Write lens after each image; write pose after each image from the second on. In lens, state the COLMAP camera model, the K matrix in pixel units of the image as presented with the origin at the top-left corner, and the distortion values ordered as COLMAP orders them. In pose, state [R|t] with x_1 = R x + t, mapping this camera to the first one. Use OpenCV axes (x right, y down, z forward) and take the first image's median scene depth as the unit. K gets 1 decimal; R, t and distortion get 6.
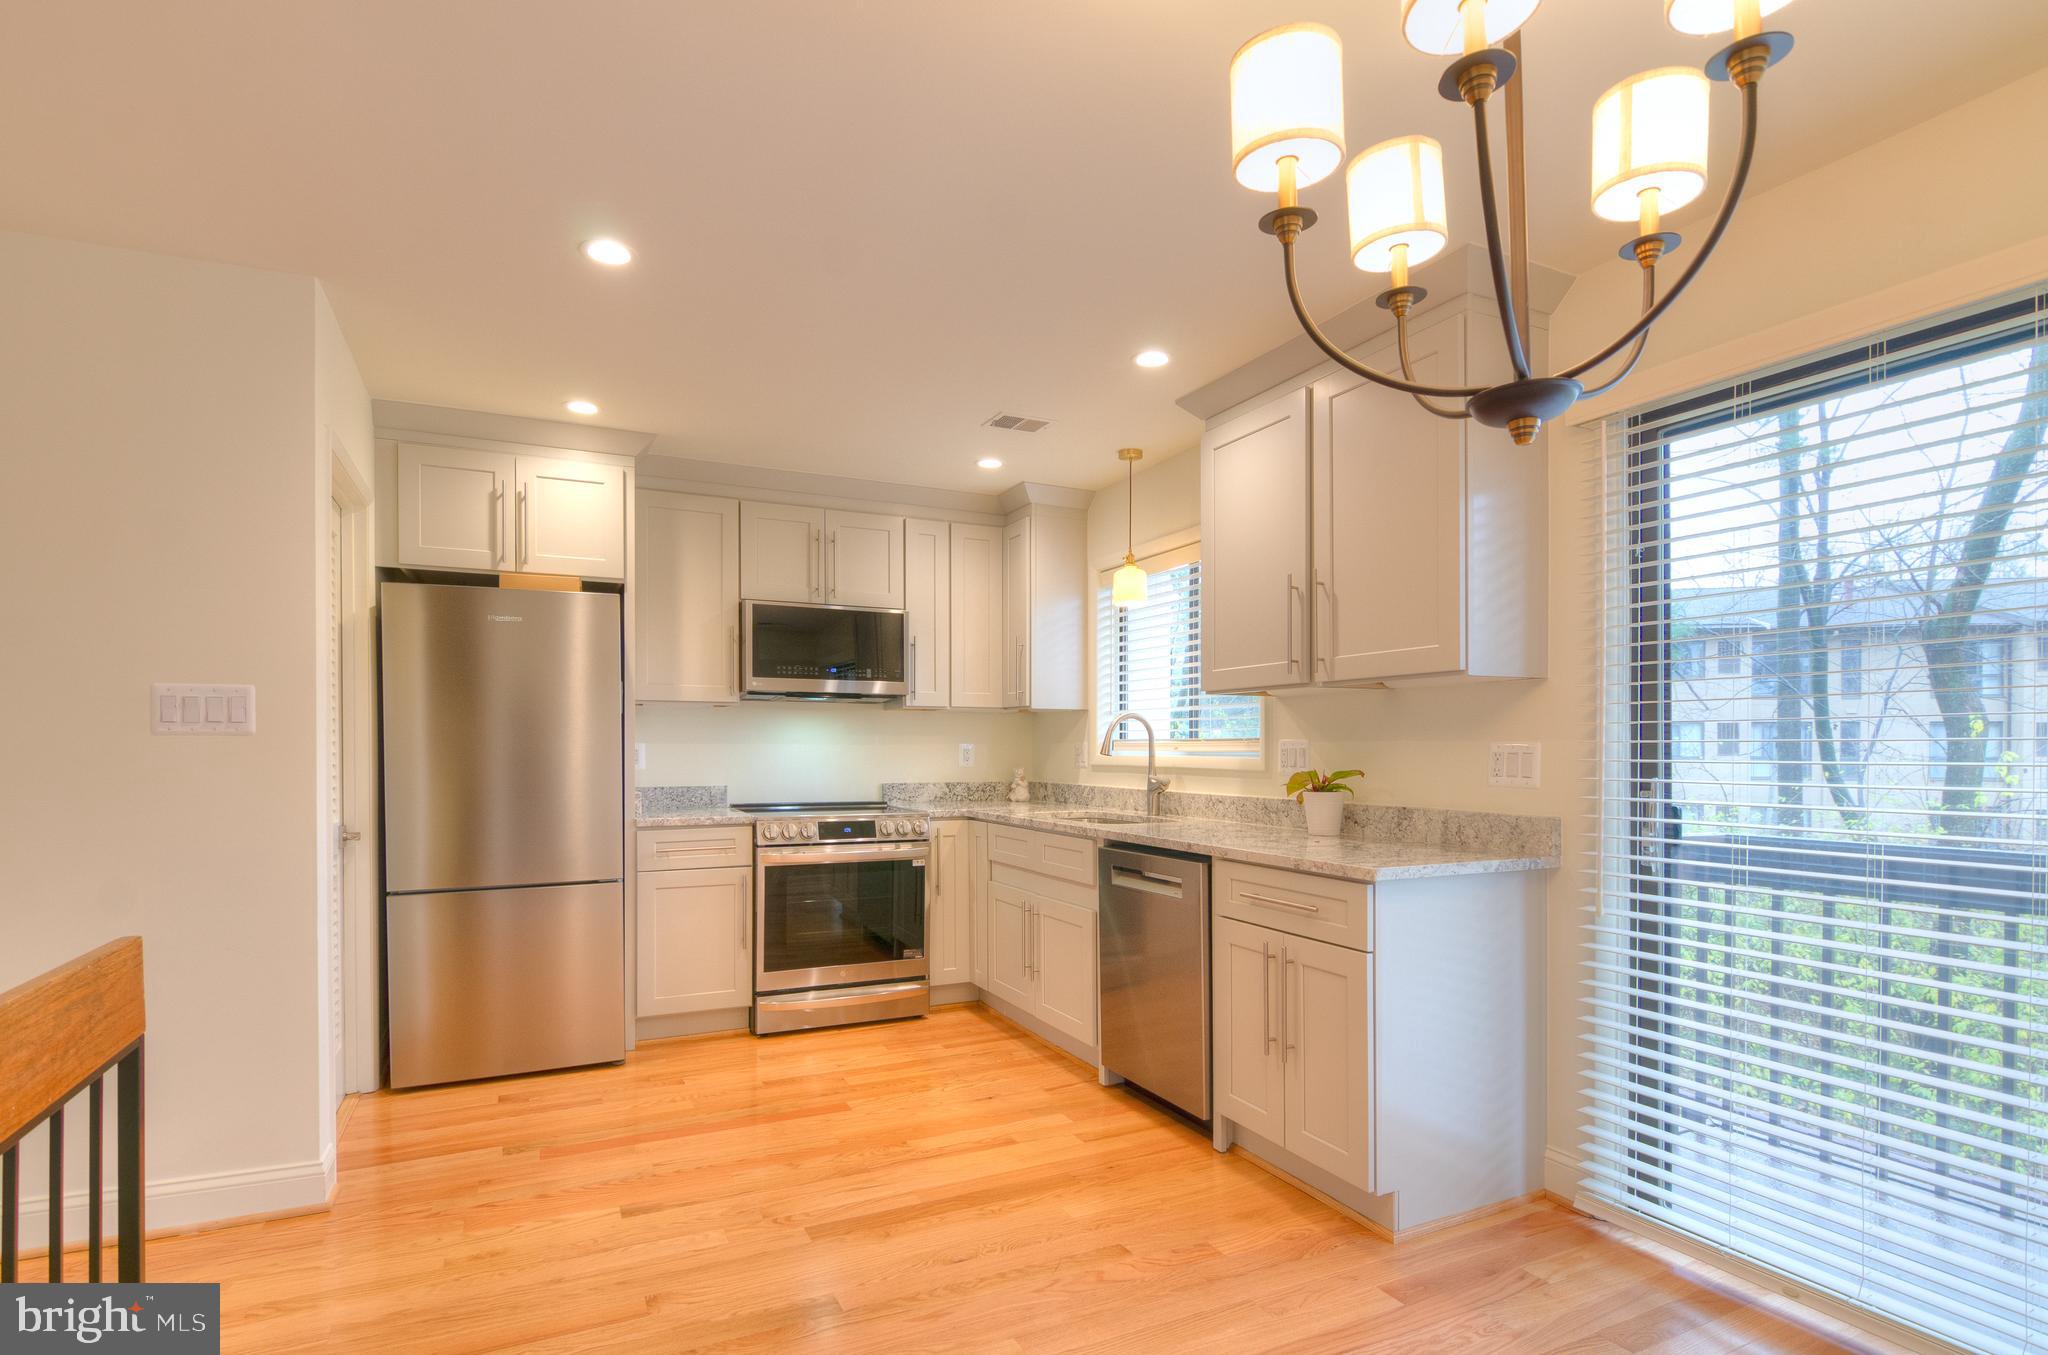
lens RADIAL K [[1003.8, 0, 1017.7], [0, 1003.8, 750.9], [0, 0, 1]] dist [-0.002689, -0.000145]
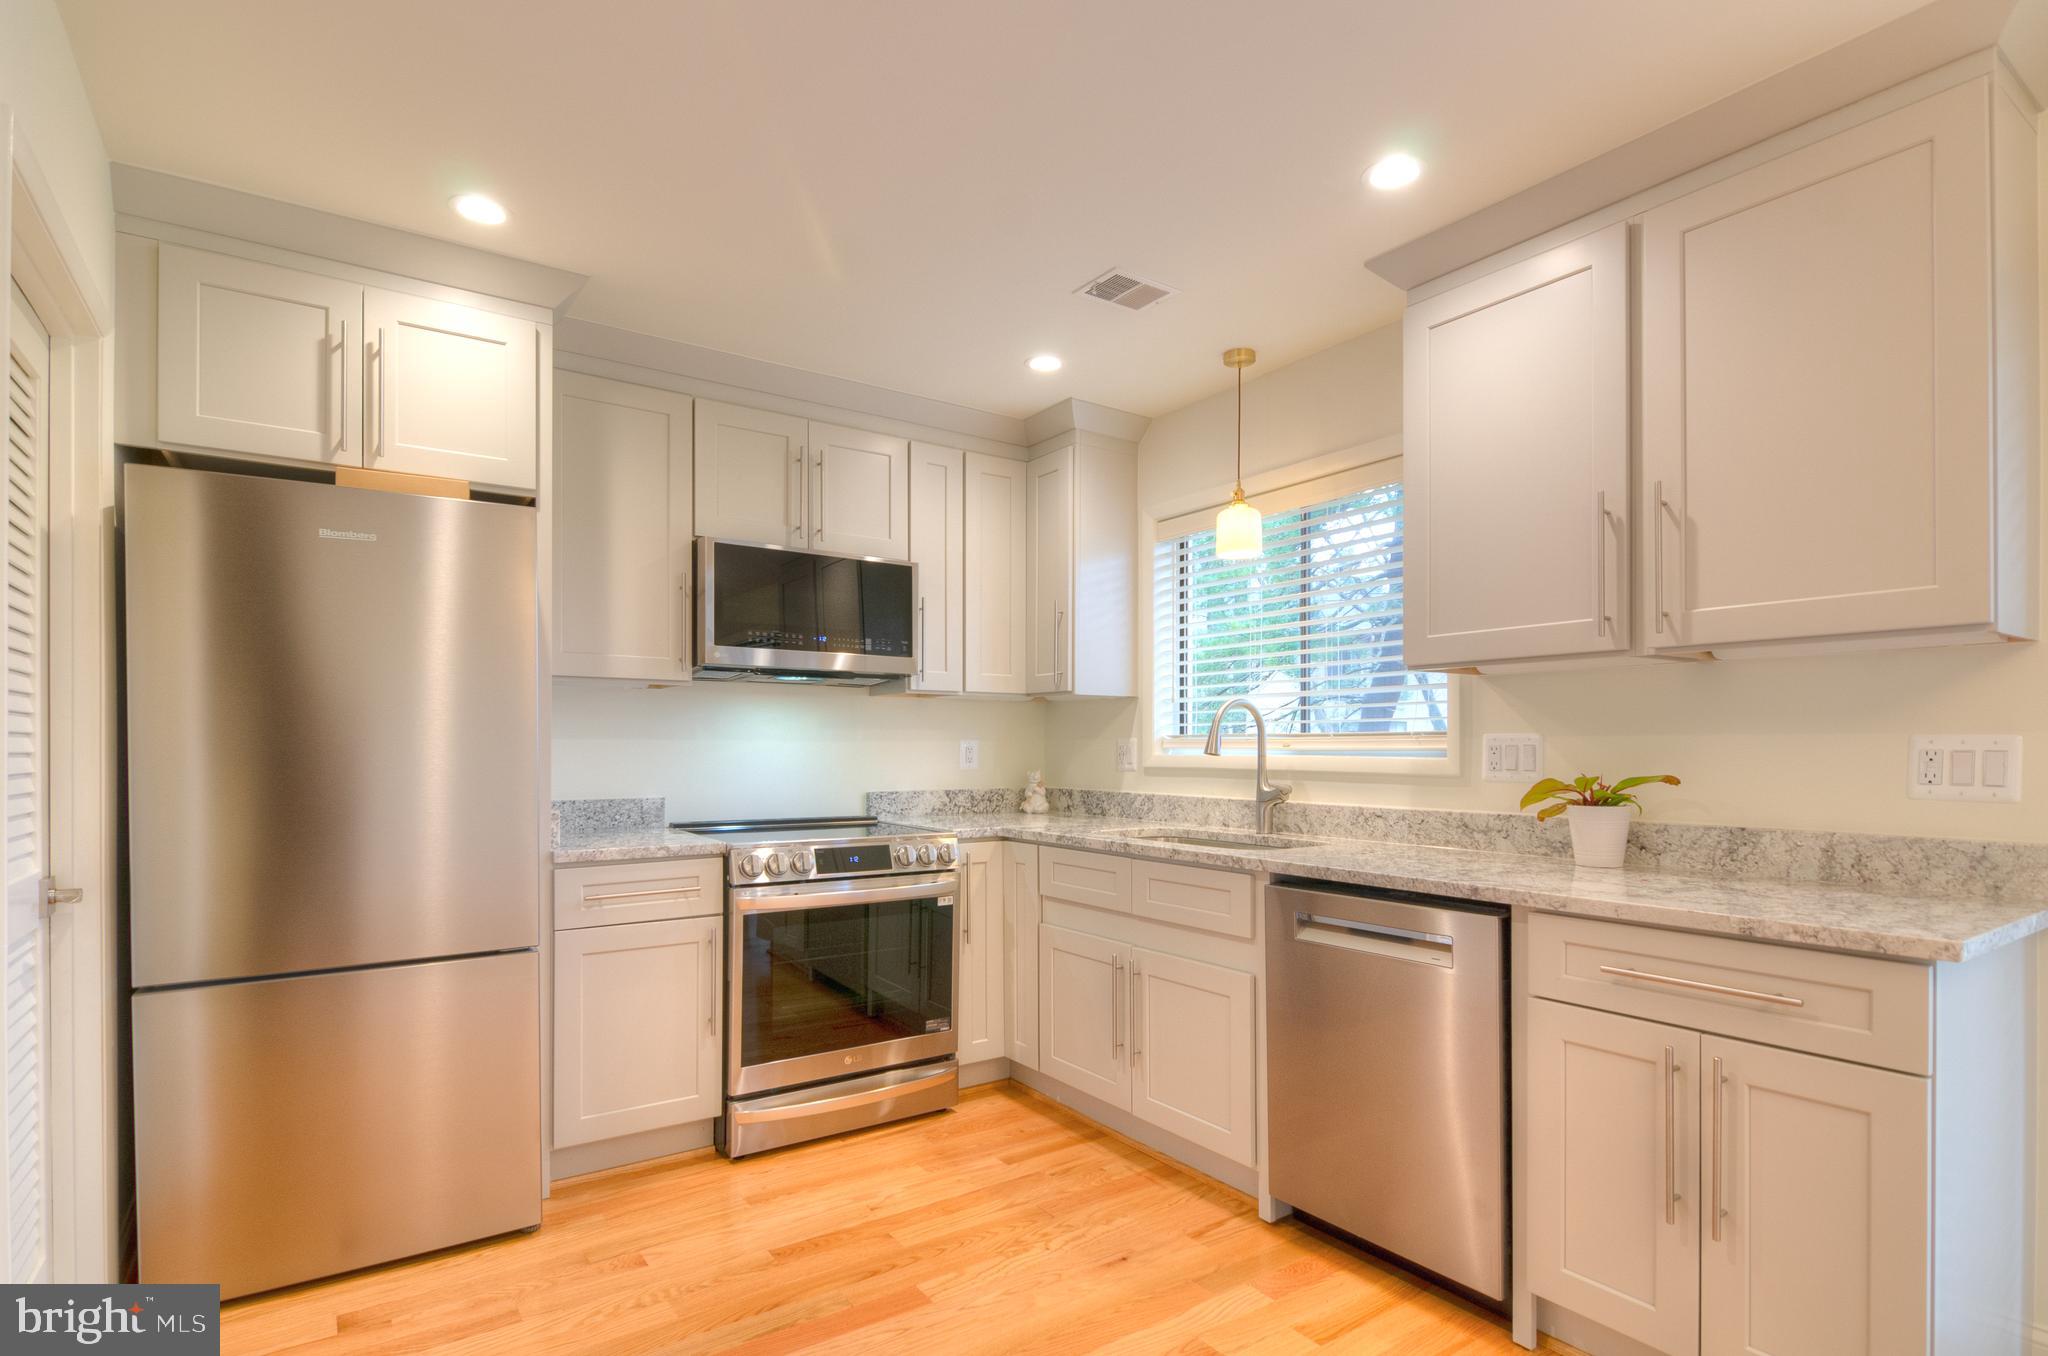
lens RADIAL K [[1004.3, 0, 1016.6], [0, 1004.3, 742.2], [0, 0, 1]] dist [0.004293, -0.008585]
pose [[0.988385, 0.000576, 0.151967, -0.169711], [0.000621, 0.999969, -0.007830, 0.000694], [-0.151967, 0.007833, 0.988355, 0.280000]]
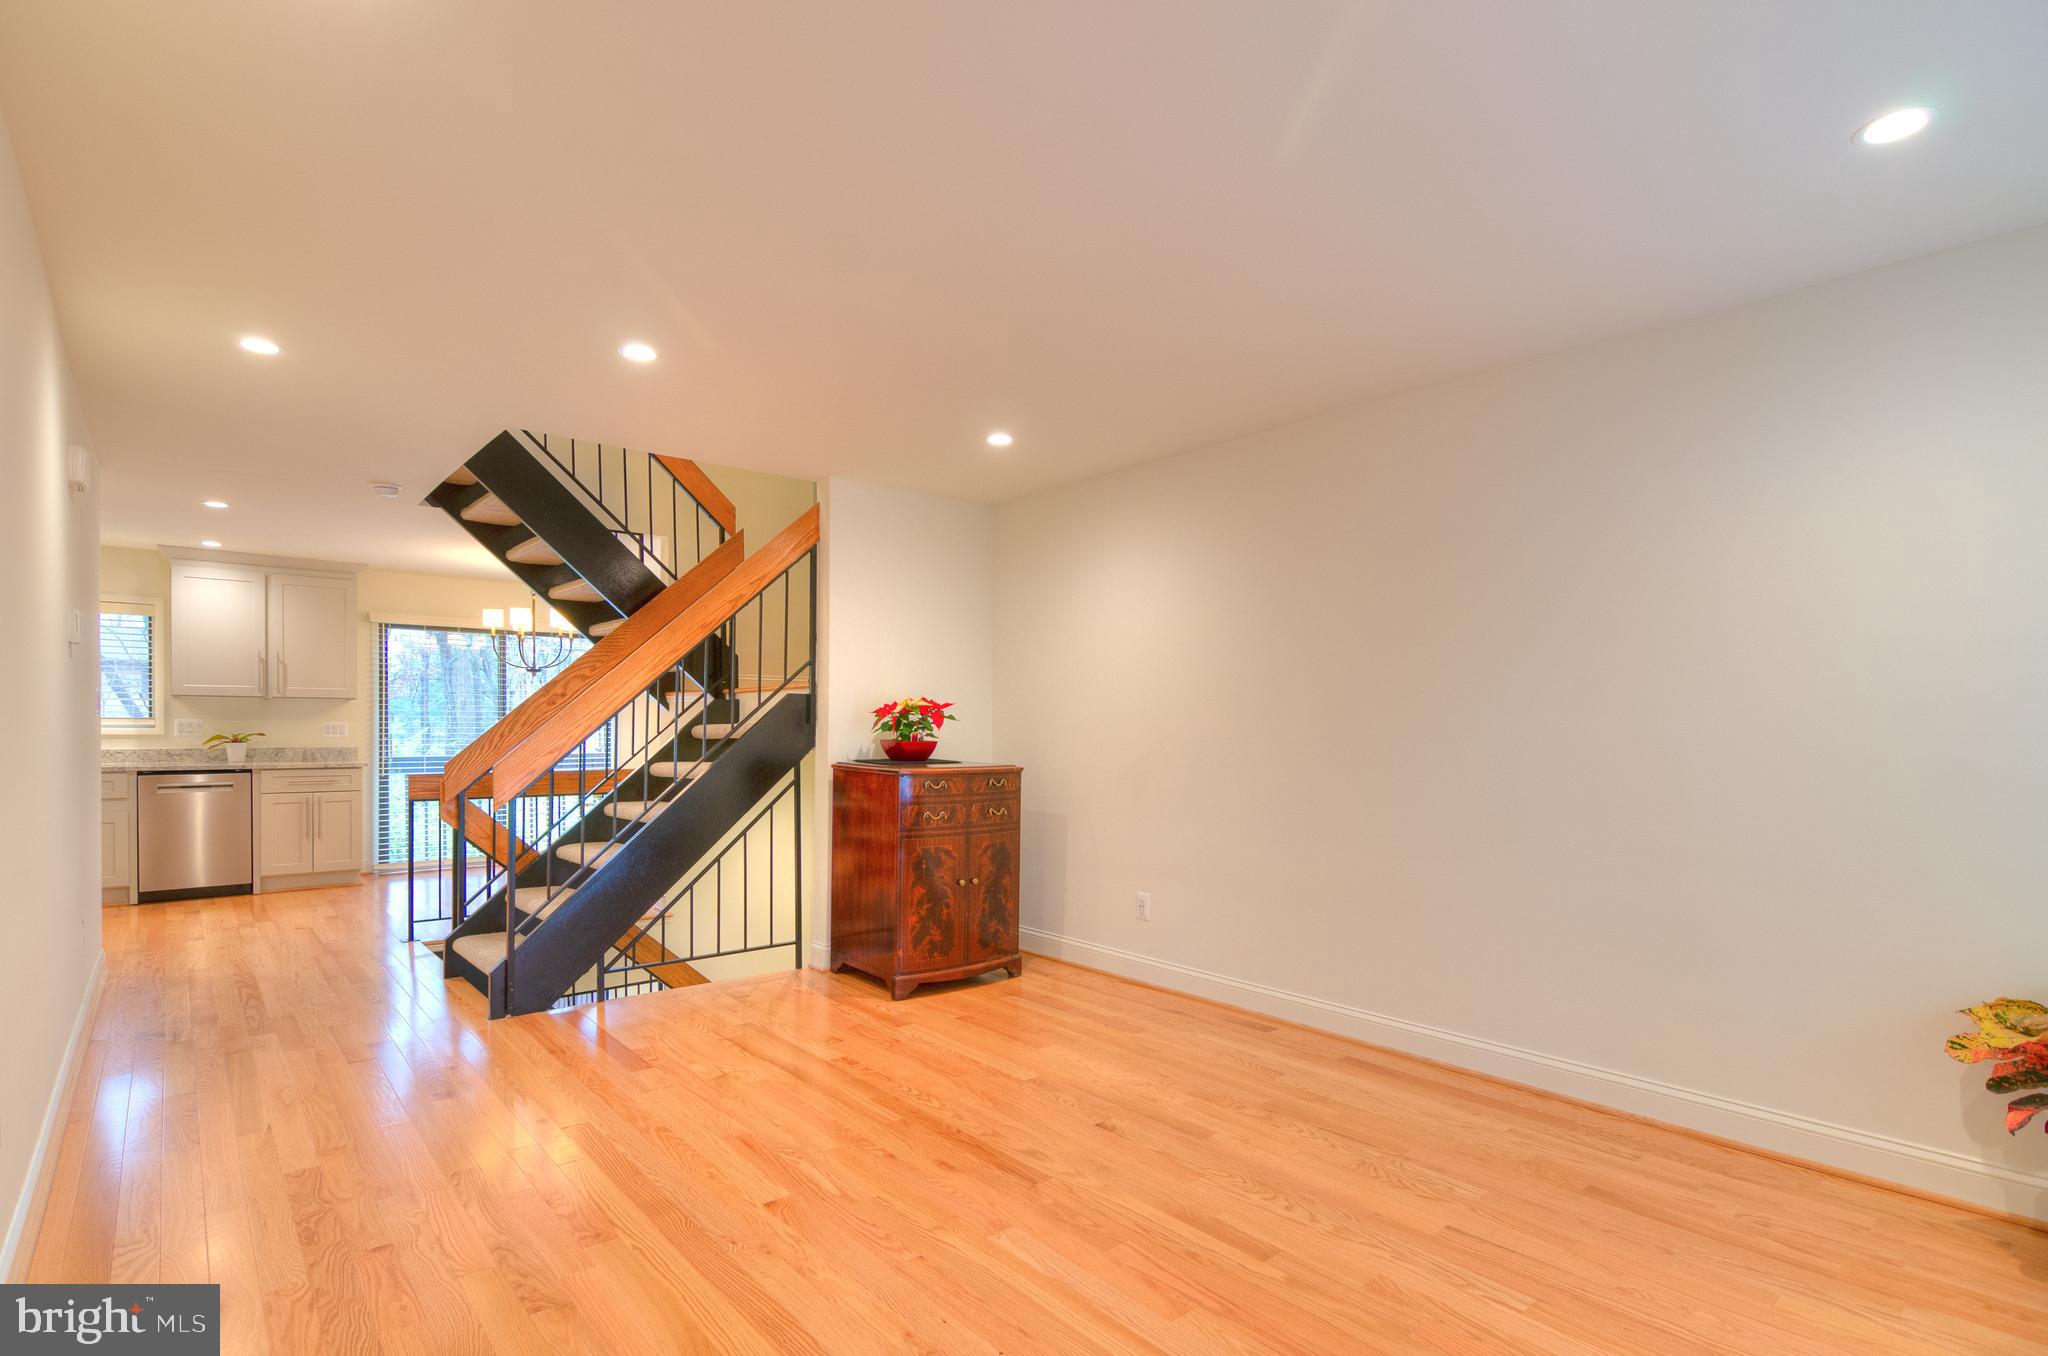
lens RADIAL K [[1004.3, 0, 1016.6], [0, 1004.3, 742.2], [0, 0, 1]] dist [0.004293, -0.008585]
pose [[-0.244417, -0.016557, 0.969529, -1.821669], [-0.002875, 0.999862, 0.016351, -0.001983], [-0.969666, 0.001209, -0.244431, -0.114545]]
